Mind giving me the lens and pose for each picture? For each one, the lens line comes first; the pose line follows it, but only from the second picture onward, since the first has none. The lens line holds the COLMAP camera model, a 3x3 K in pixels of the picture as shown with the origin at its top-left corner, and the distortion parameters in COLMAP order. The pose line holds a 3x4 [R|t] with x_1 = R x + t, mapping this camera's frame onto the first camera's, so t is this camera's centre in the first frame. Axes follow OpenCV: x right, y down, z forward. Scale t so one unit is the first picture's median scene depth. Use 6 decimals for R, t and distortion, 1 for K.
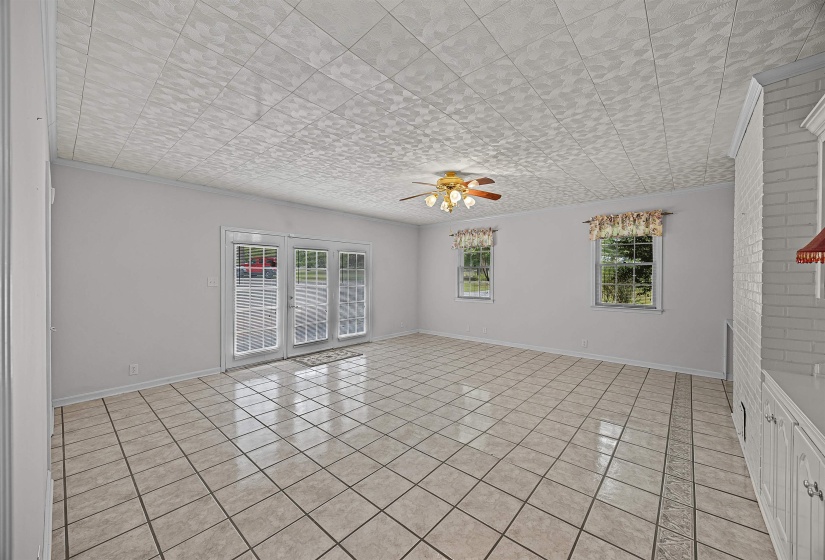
lens RADIAL K [[315.0, 0, 414.0], [0, 315.0, 279.6], [0, 0, 1]] dist [-0.003496, 0.000583]
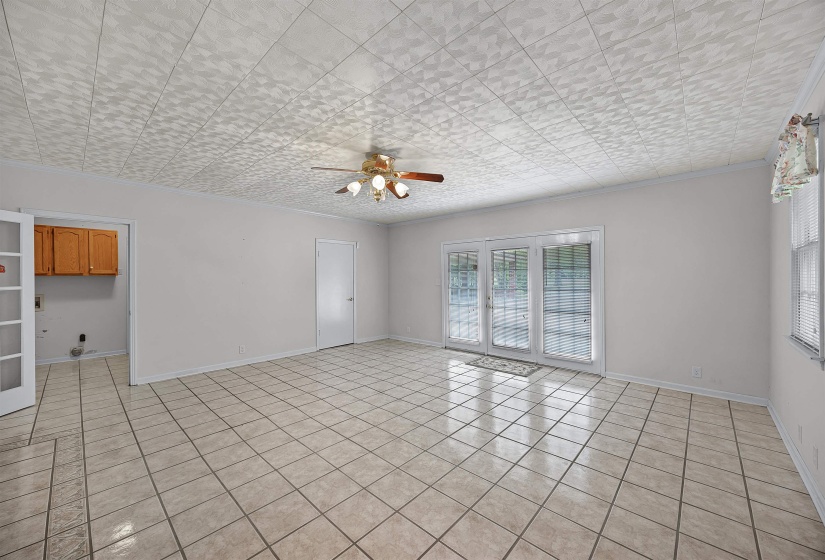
lens RADIAL K [[315.0, 0, 415.0], [0, 315.0, 272.7], [0, 0, 1]] dist [-0.003496, 0.000583]
pose [[-0.023907, -0.019002, -0.999534, 0.842517], [-0.005345, 0.999807, -0.018879, -0.008094], [0.999700, 0.004891, -0.024004, 0.980110]]
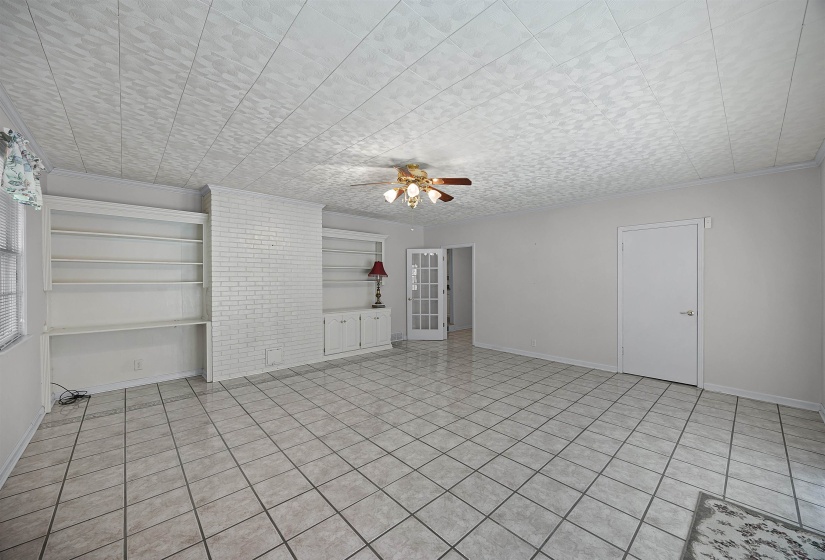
lens RADIAL K [[315.0, 0, 415.9], [0, 315.0, 280.1], [0, 0, 1]] dist [-0.003496, 0.000583]
pose [[-0.994761, -0.002985, 0.102184, 0.012220], [-0.001982, 0.999949, 0.009923, -0.013408], [-0.102208, 0.009669, -0.994716, 1.669009]]
